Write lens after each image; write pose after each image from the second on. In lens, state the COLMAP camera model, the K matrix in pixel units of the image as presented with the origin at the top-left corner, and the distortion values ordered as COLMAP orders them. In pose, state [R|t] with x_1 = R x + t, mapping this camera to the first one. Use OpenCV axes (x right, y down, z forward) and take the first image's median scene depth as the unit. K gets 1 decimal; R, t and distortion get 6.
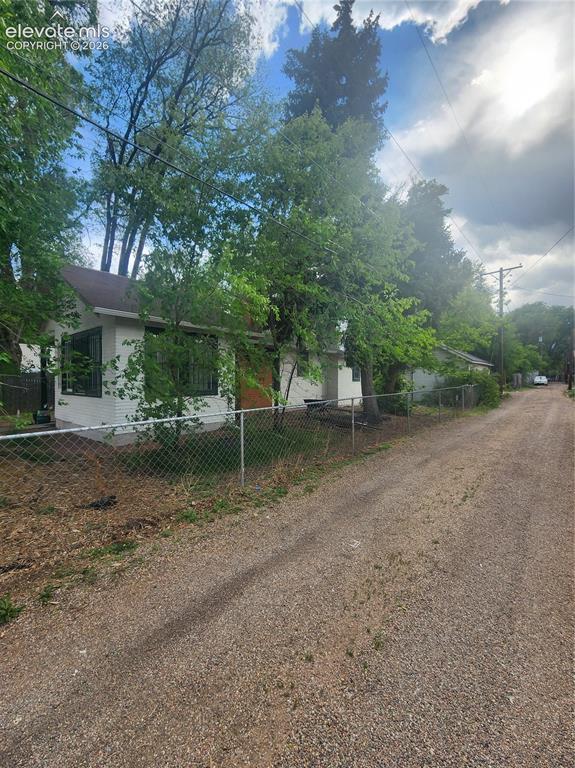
lens RADIAL K [[312.2, 0, 287.5], [0, 312.2, 384.0], [0, 0, 1]] dist [-0.009365, -0.000321]
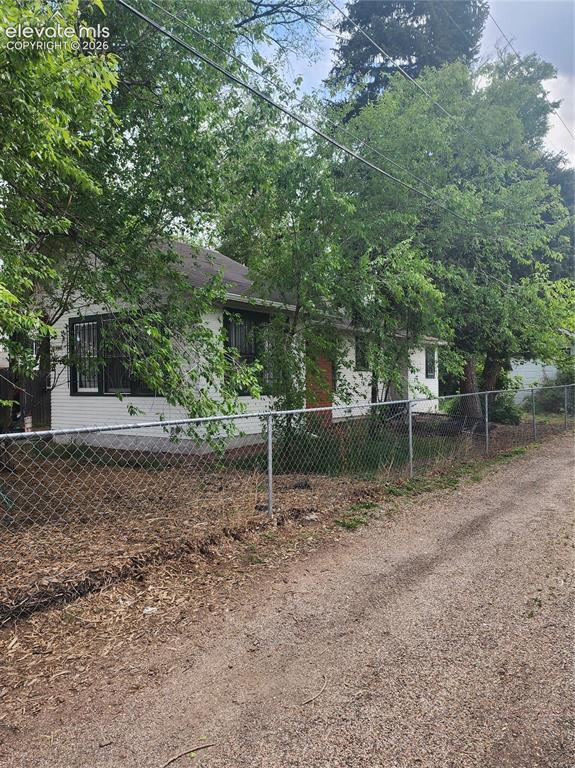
lens RADIAL K [[509.2, 0, 287.5], [0, 509.2, 384.0], [0, 0, 1]] dist [0.059409, -0.046952]
pose [[0.999951, -0.008957, 0.004117, -0.126732], [0.008968, 0.999956, -0.002630, 0.008138], [-0.004094, 0.002667, 0.999988, -0.150443]]
